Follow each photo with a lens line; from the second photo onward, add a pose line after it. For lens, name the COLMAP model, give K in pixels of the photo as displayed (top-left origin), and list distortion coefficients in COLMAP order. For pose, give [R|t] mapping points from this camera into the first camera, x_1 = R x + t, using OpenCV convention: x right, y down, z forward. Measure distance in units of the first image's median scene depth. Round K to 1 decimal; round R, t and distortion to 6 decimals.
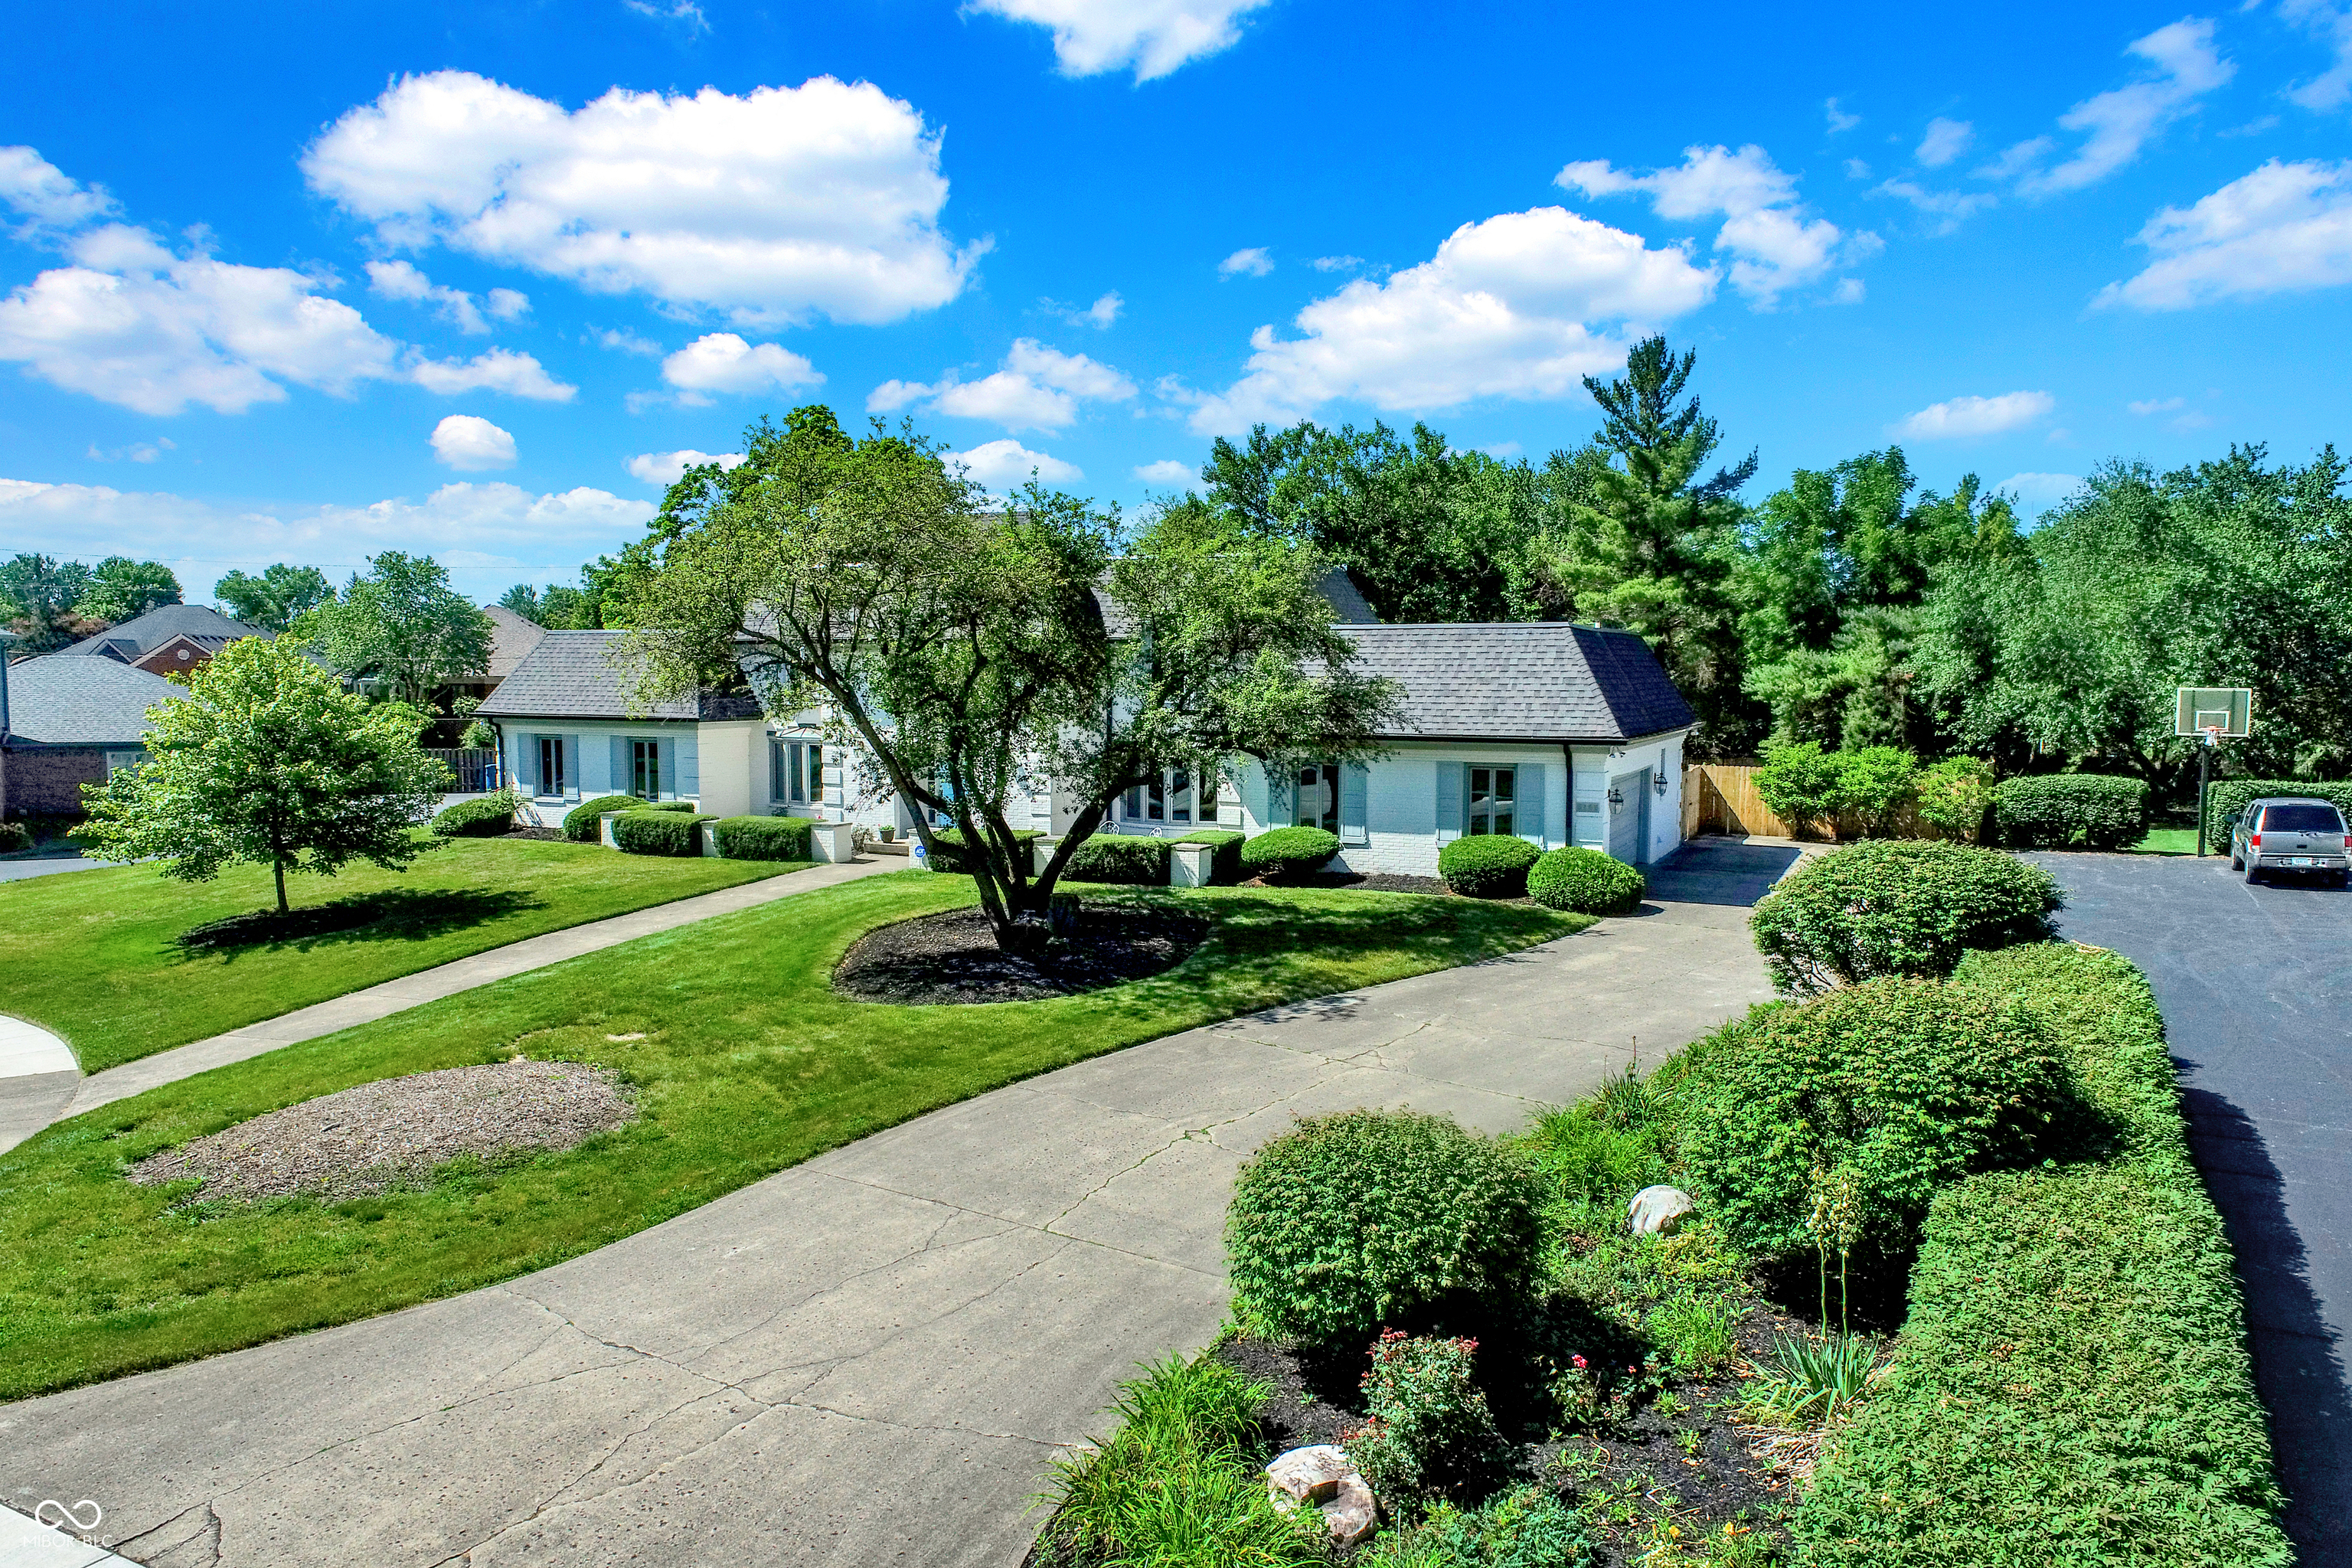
lens RADIAL K [[1585.1, 0, 1167.3], [0, 1585.1, 776.0], [0, 0, 1]] dist [-0.009627, -0.003766]
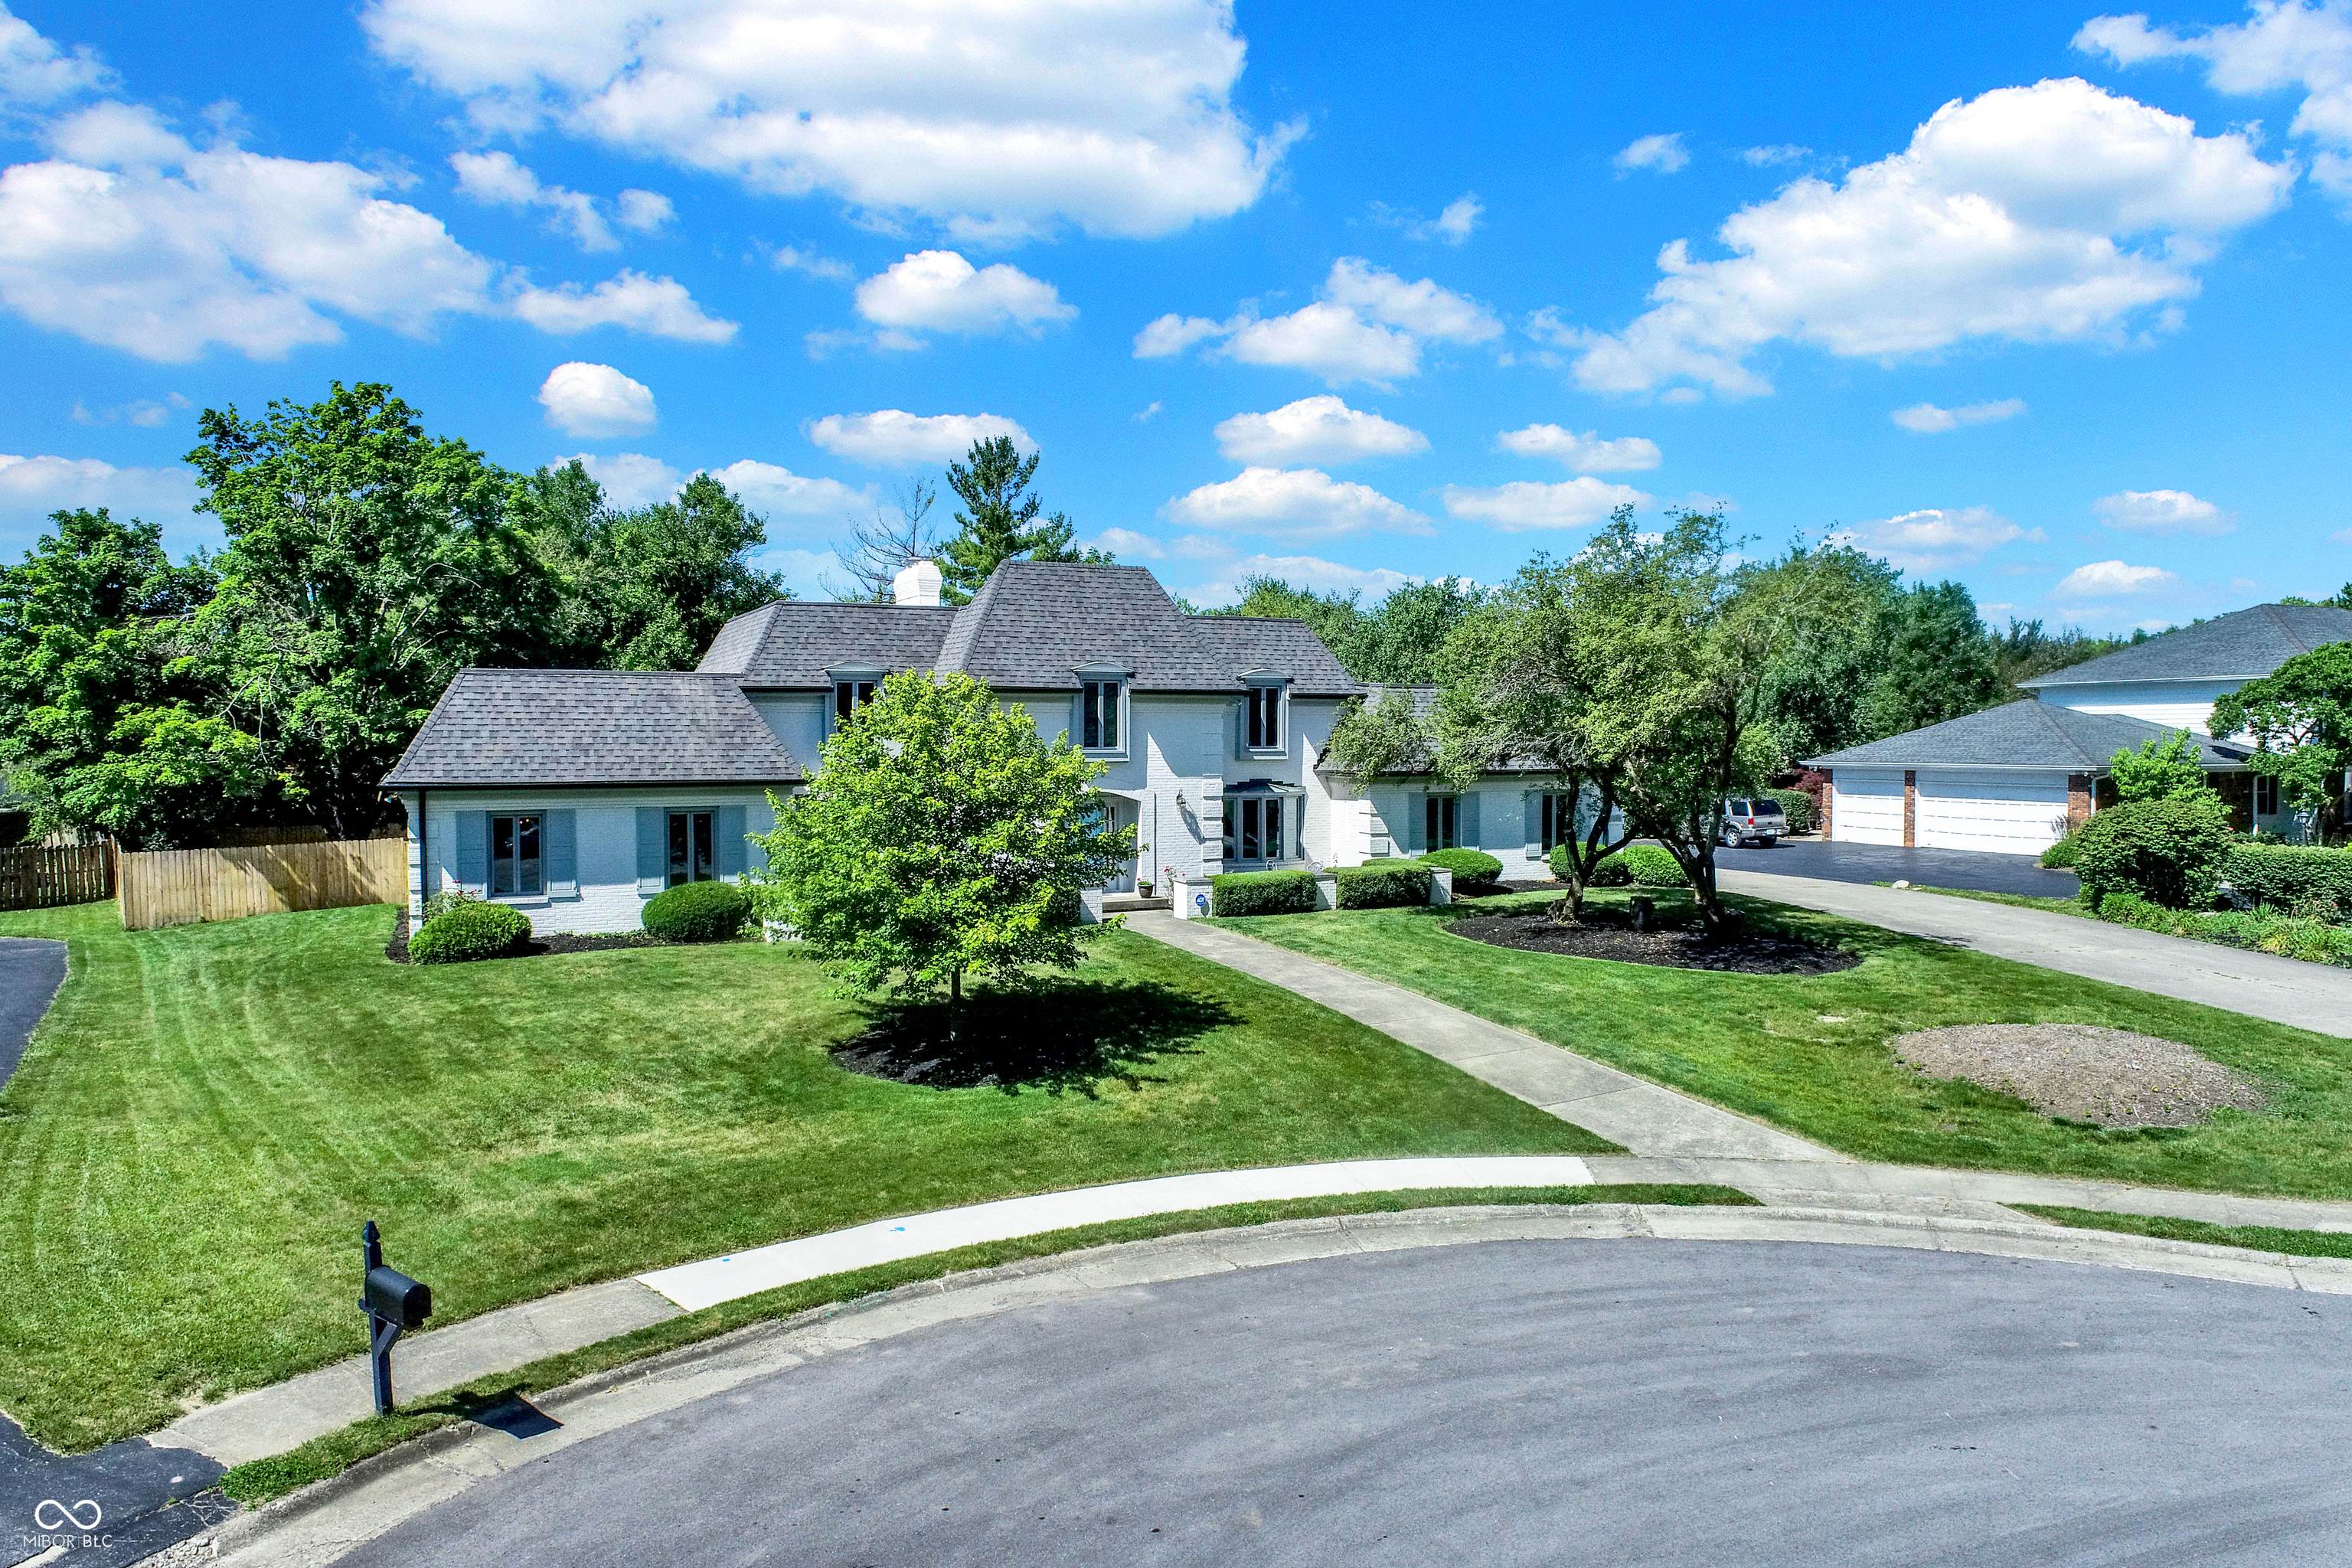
lens RADIAL K [[1583.0, 0, 1172.2], [0, 1583.0, 789.5], [0, 0, 1]] dist [-0.012301, 0.001535]
pose [[0.621150, -0.030798, 0.783086, -0.853305], [0.058482, 0.998263, -0.007128, -0.014616], [-0.781506, 0.050224, 0.621872, 0.349511]]
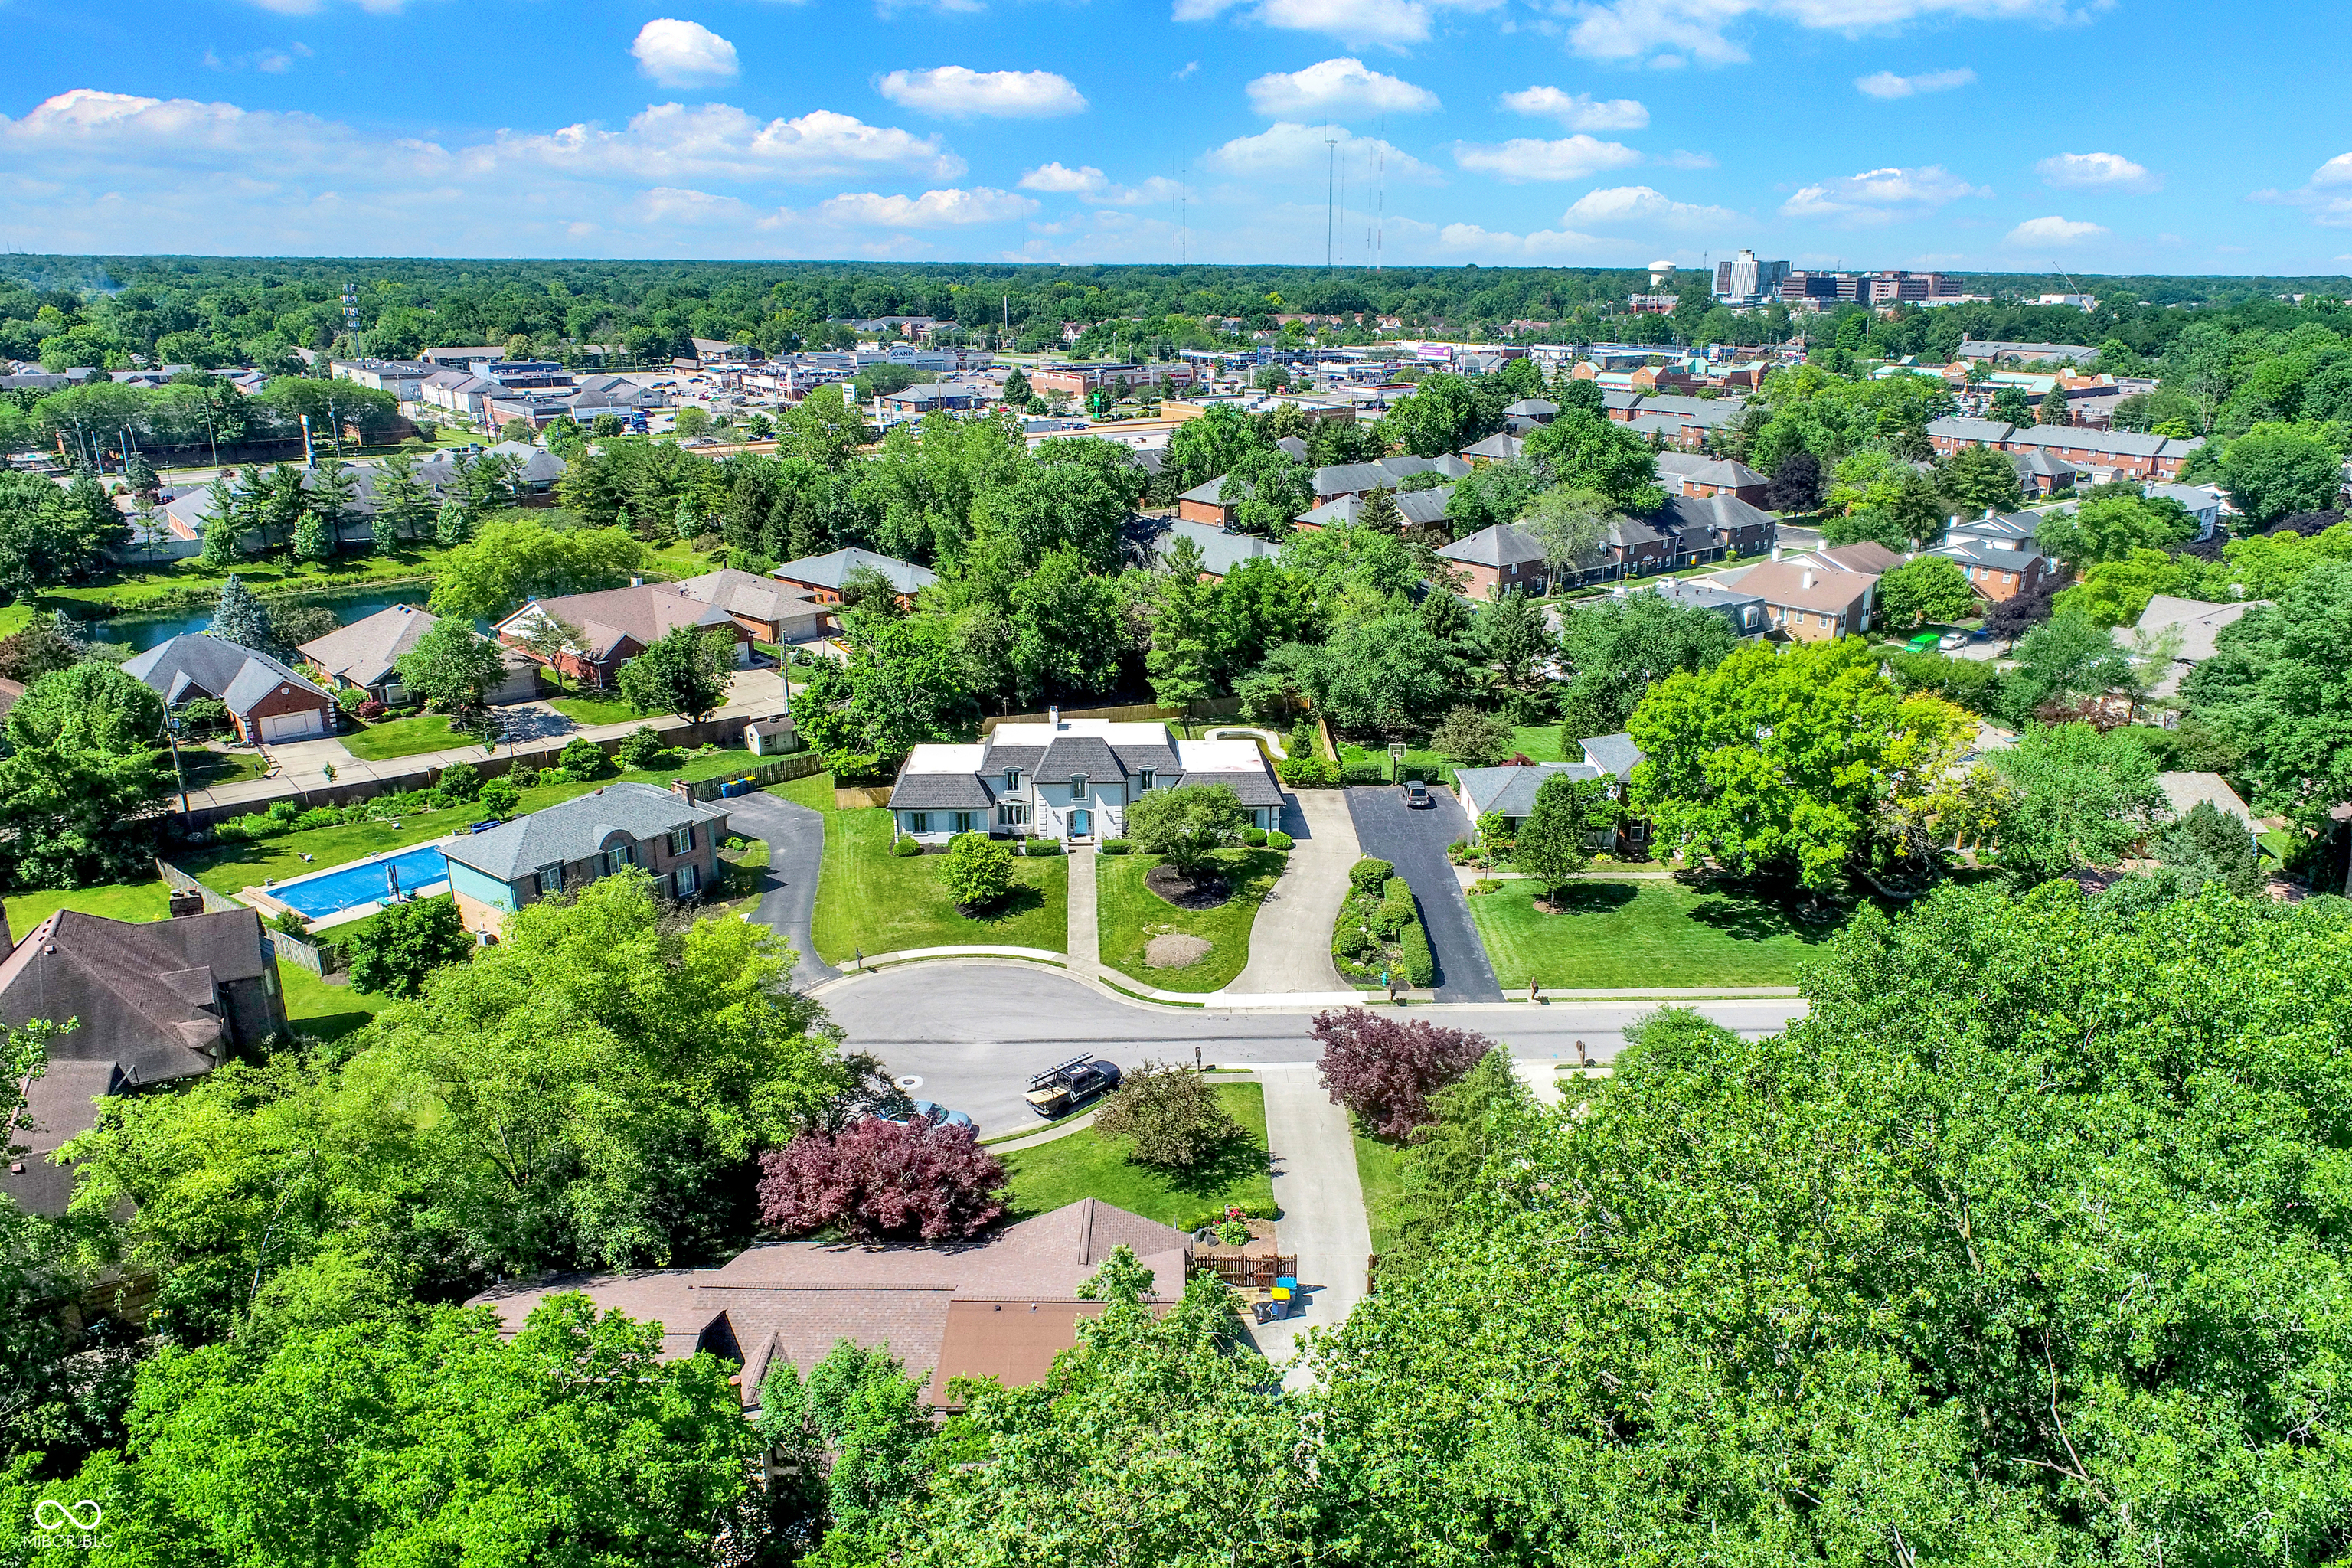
lens RADIAL K [[1606.7, 0, 1184.3], [0, 1606.7, 791.0], [0, 0, 1]] dist [-0.013393, -0.001893]
pose [[0.872567, -0.149984, 0.464900, -1.457160], [0.027816, 0.965410, 0.259248, -0.890622], [-0.487702, -0.213279, 0.846557, -1.859383]]
